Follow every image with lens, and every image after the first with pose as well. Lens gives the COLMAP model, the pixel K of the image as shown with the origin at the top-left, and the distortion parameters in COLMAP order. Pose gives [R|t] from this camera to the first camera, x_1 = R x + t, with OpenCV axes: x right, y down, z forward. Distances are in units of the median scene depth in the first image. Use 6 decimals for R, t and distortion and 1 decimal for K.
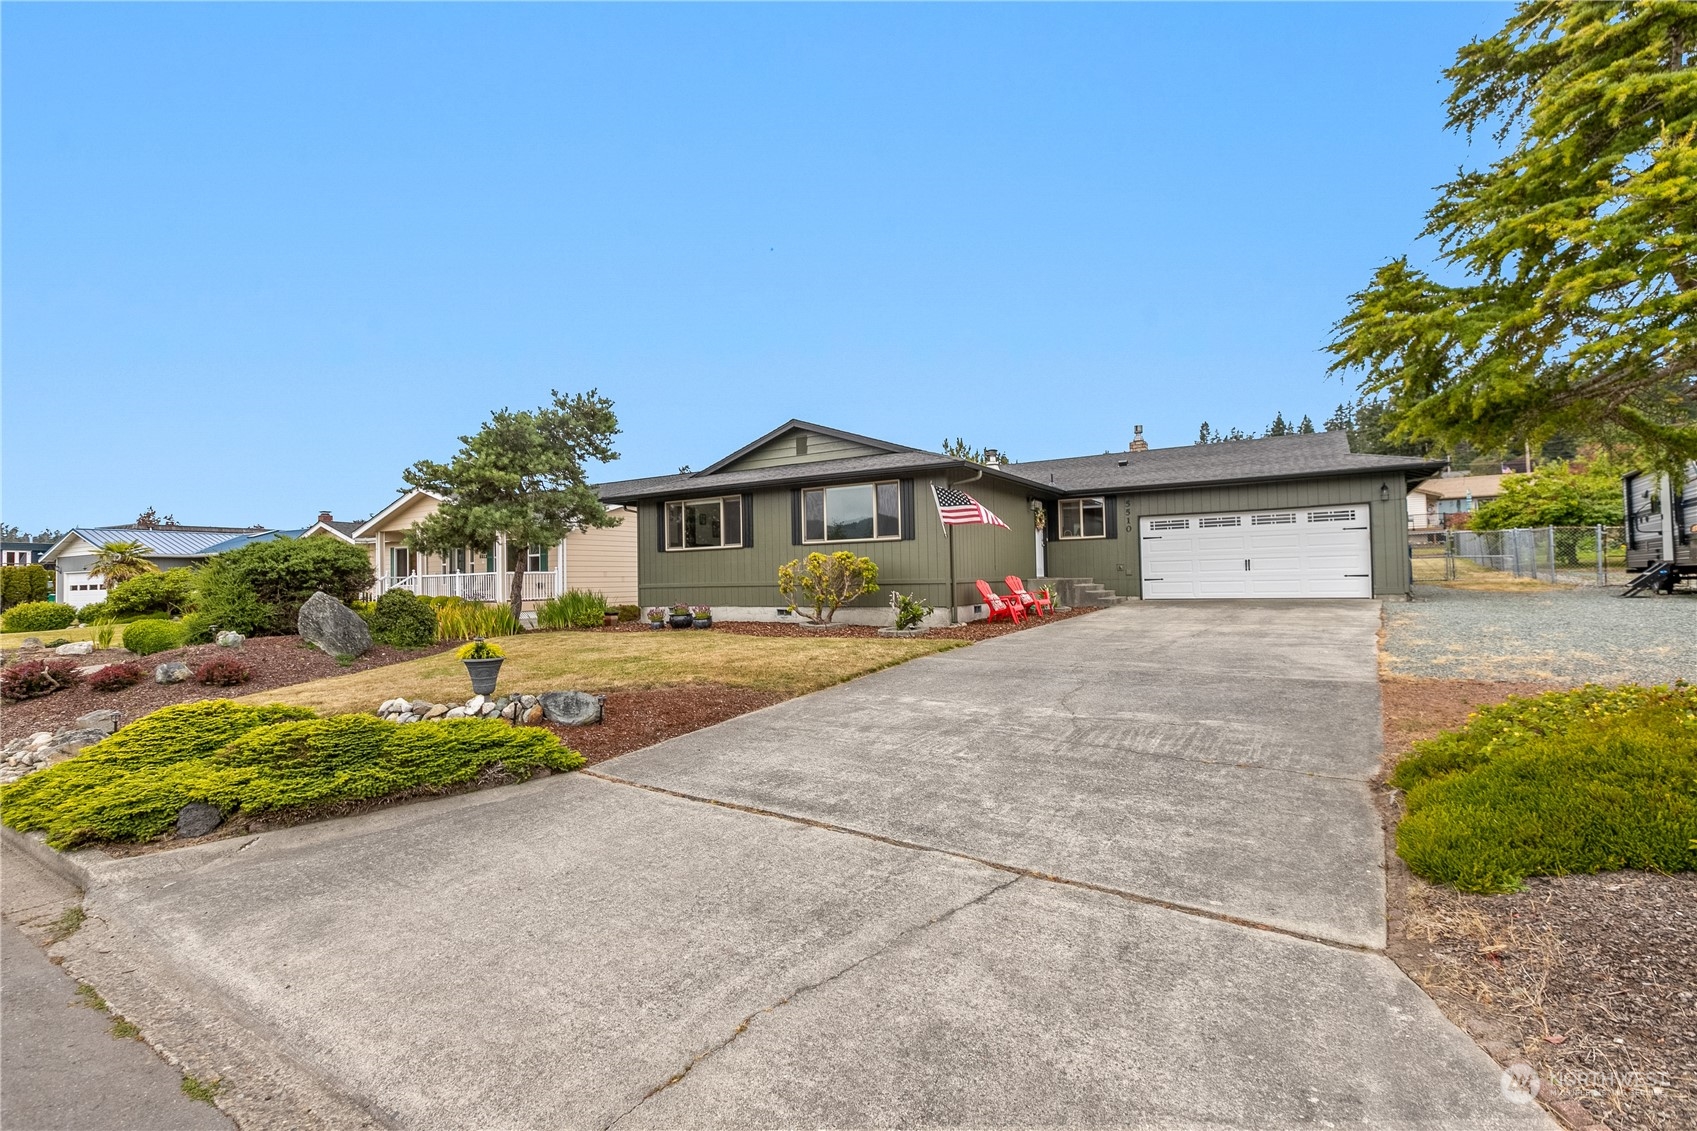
lens RADIAL K [[767.9, 0, 845.1], [0, 767.9, 560.3], [0, 0, 1]] dist [0.000975, -0.000317]
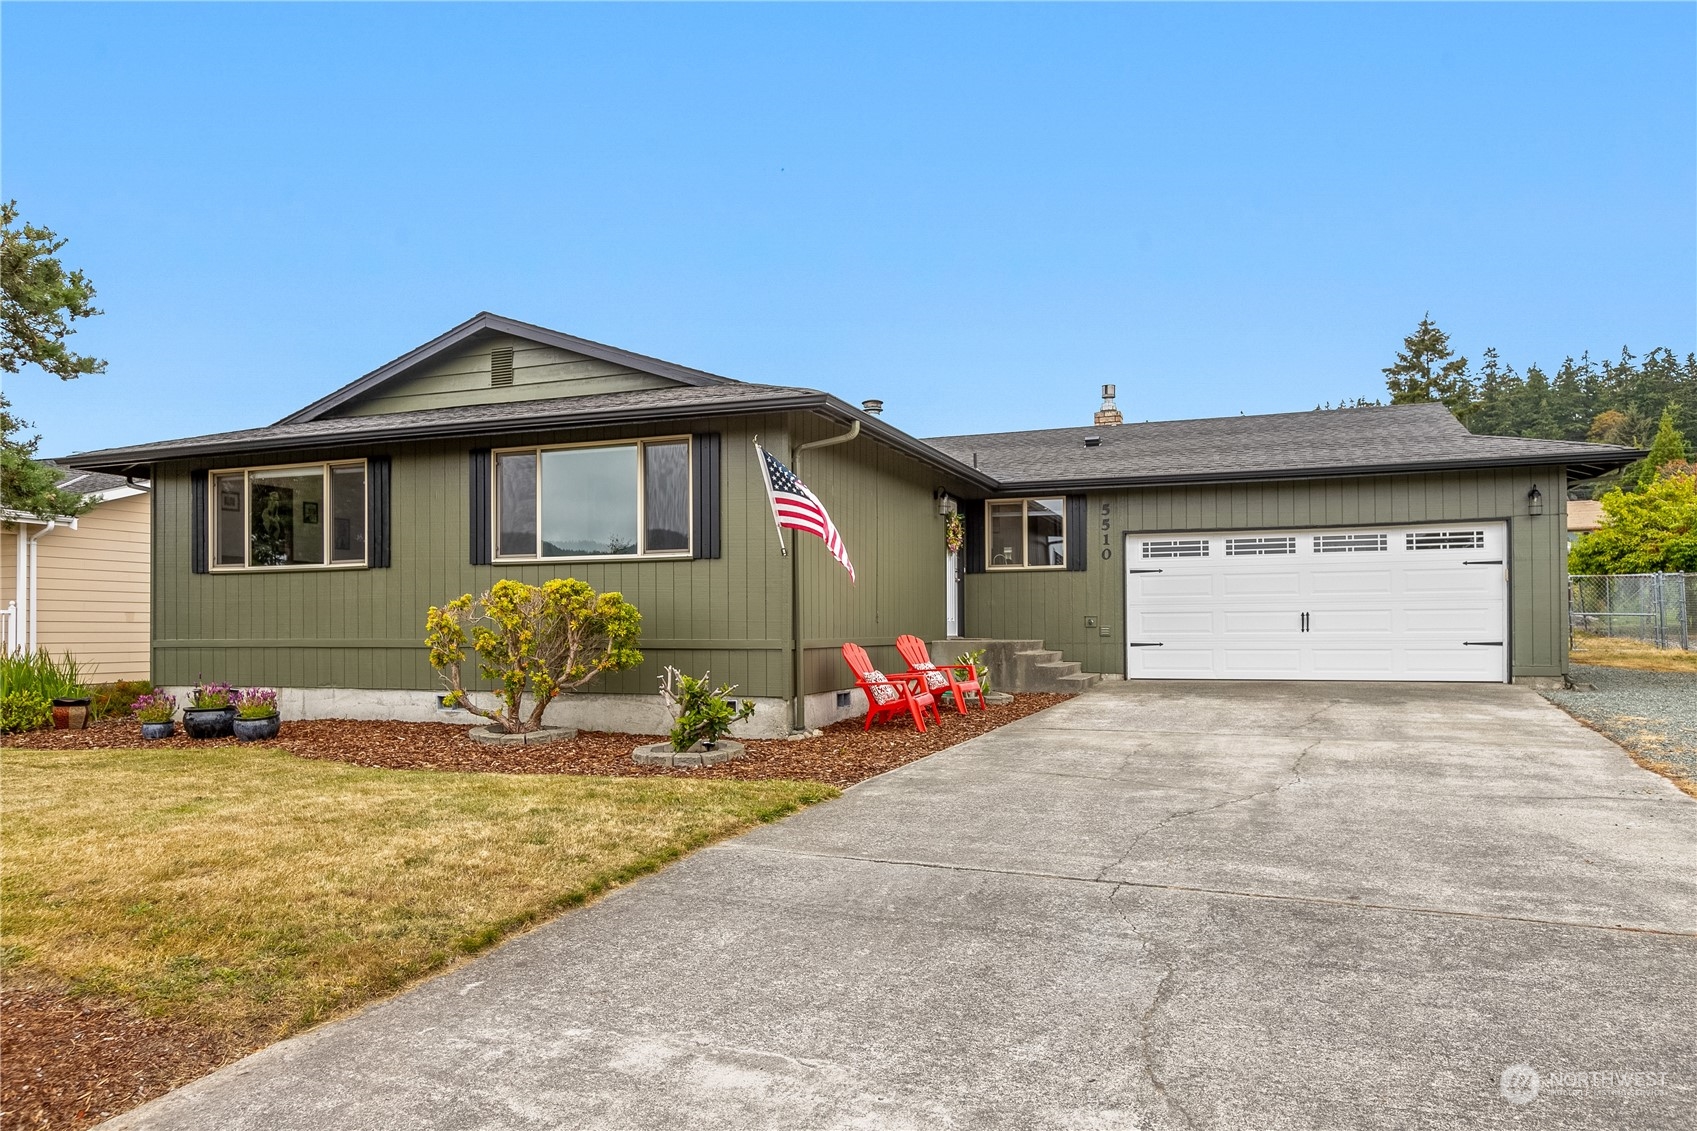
lens RADIAL K [[1124.0, 0, 849.5], [0, 1124.0, 613.0], [0, 0, 1]] dist [-0.002084, -0.001825]
pose [[0.982320, 0.019050, 0.186240, 0.034846], [-0.020501, 0.999773, 0.005870, 0.001631], [-0.186085, -0.009584, 0.982487, 0.255122]]
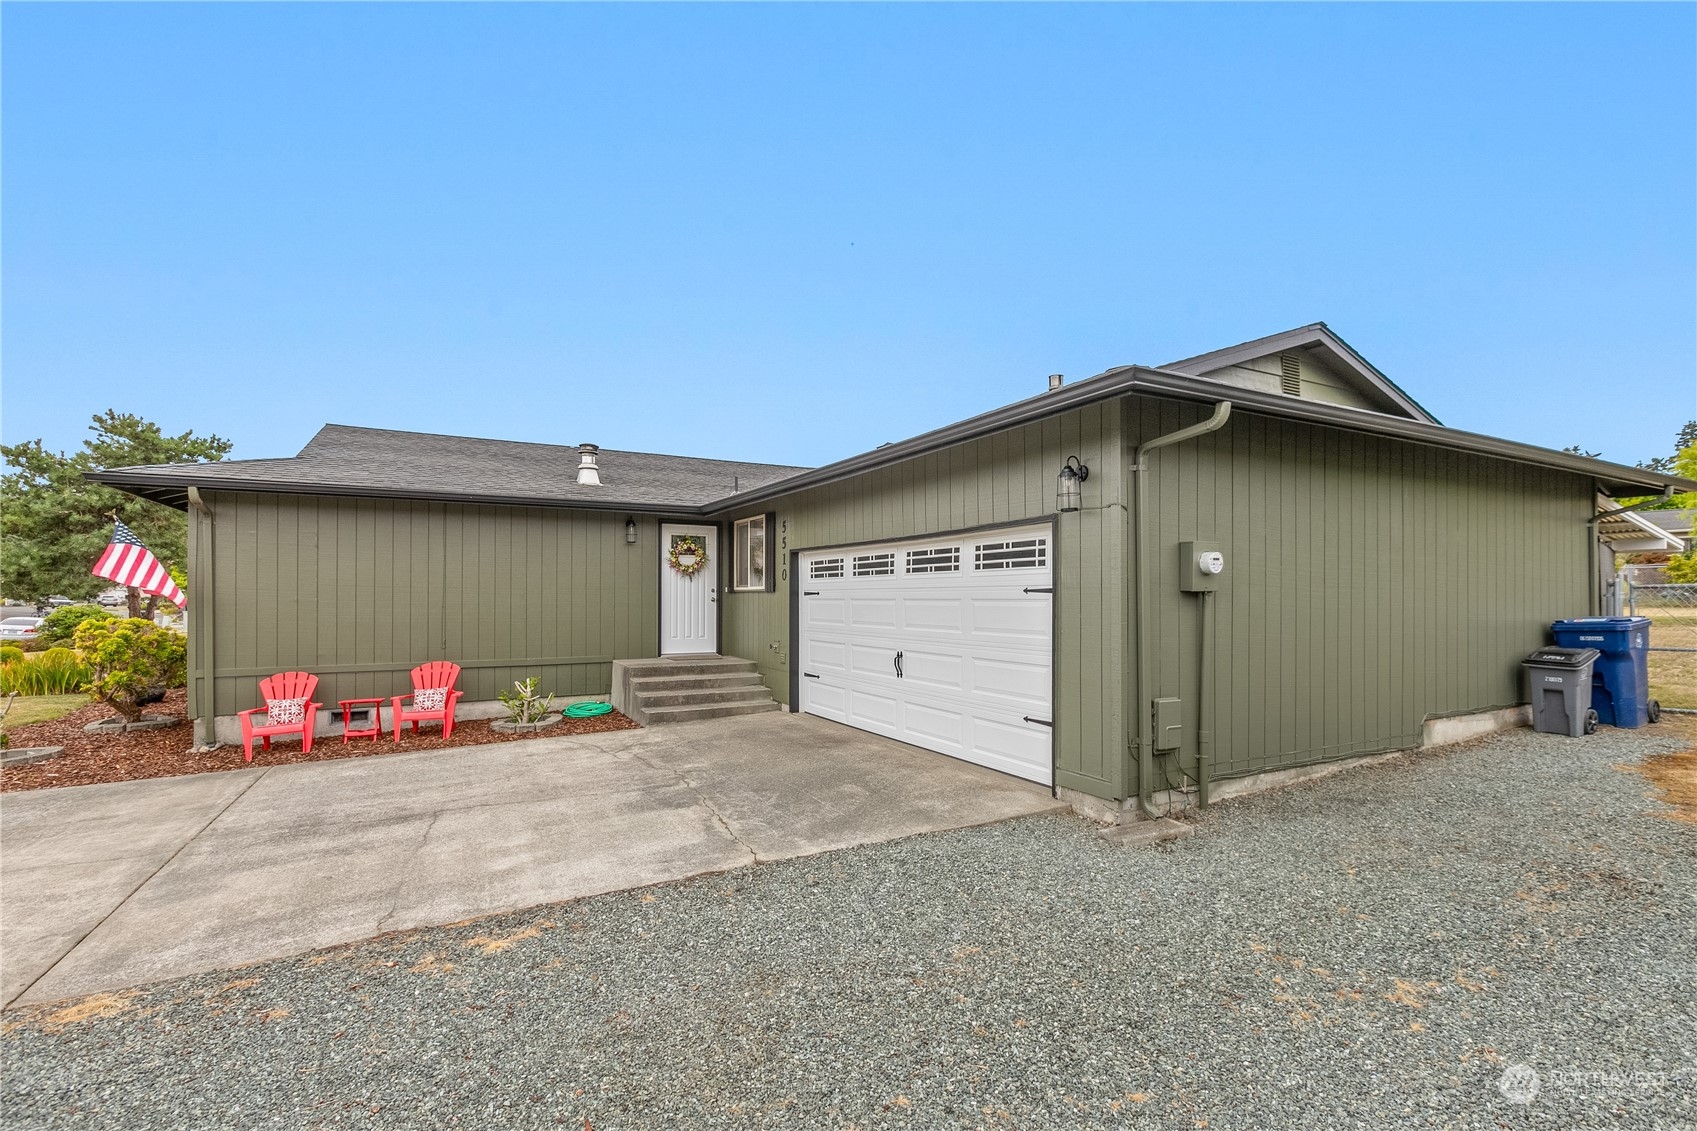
lens RADIAL K [[770.0, 0, 845.4], [0, 770.0, 584.1], [0, 0, 1]] dist [-0.000428, 0.000714]
pose [[0.864849, 0.014291, -0.501829, 0.769834], [-0.008345, 0.999866, 0.014091, -0.048774], [0.501963, -0.007998, 0.864852, 0.649624]]
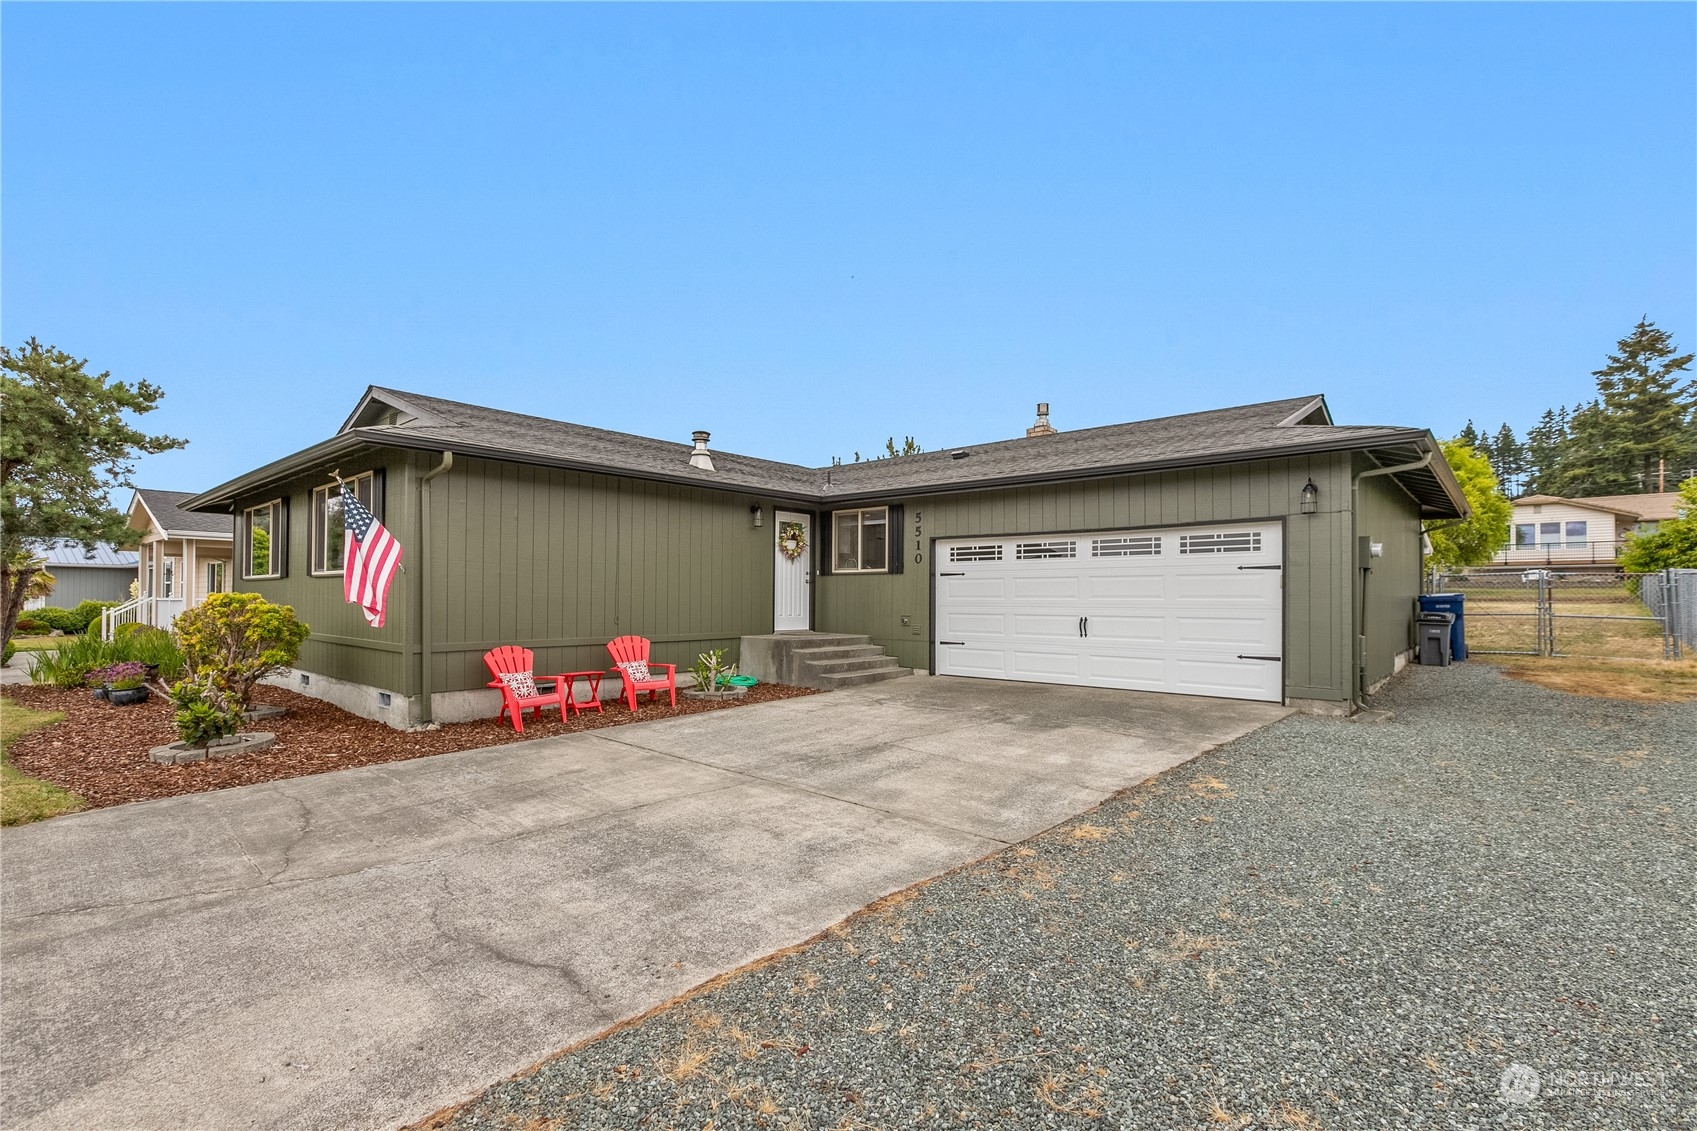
lens RADIAL K [[770.0, 0, 845.4], [0, 770.0, 584.1], [0, 0, 1]] dist [-0.000428, 0.000714]
pose [[0.984665, 0.023706, -0.172837, 0.481445], [-0.022309, 0.999701, 0.010023, -0.029176], [0.173023, -0.006014, 0.984900, 0.439813]]
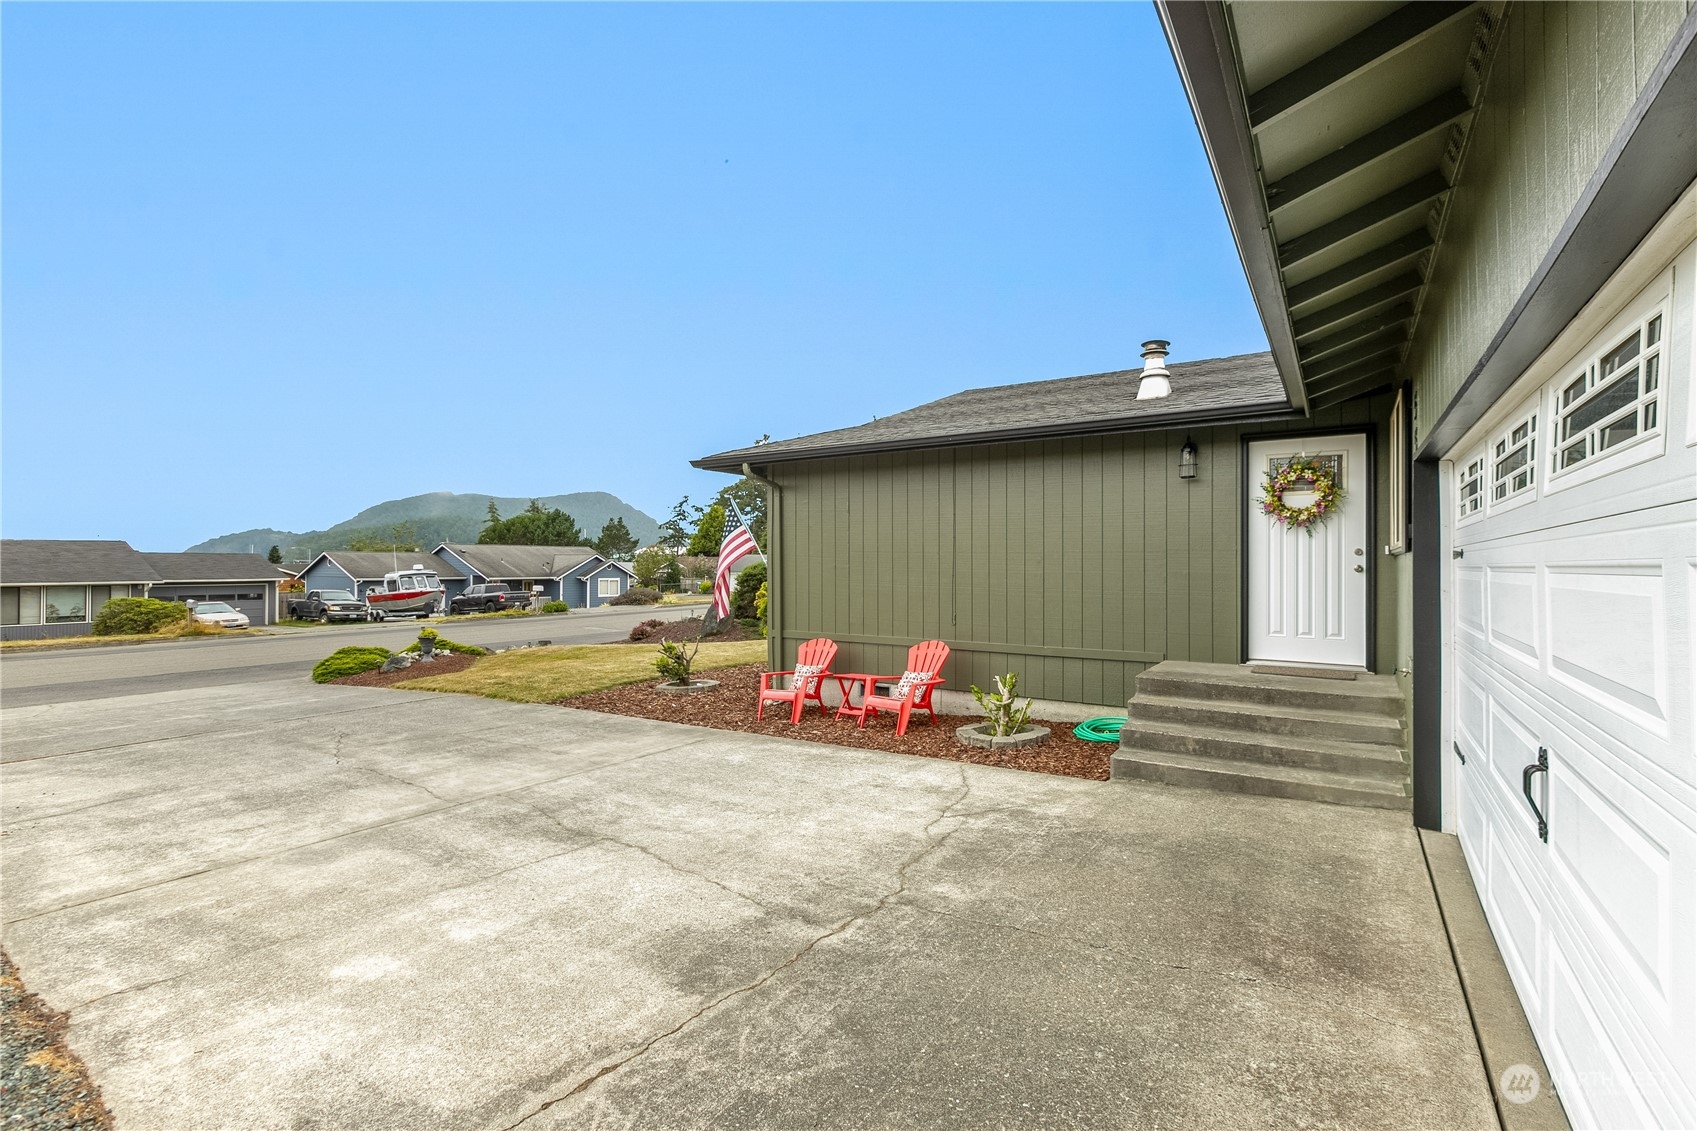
lens RADIAL K [[767.9, 0, 845.1], [0, 767.9, 560.3], [0, 0, 1]] dist [0.000975, -0.000317]
pose [[-0.027857, 0.017246, -0.999463, 0.700948], [0.021415, 0.999632, 0.016652, -0.039651], [0.999383, -0.020939, -0.028216, 0.955324]]
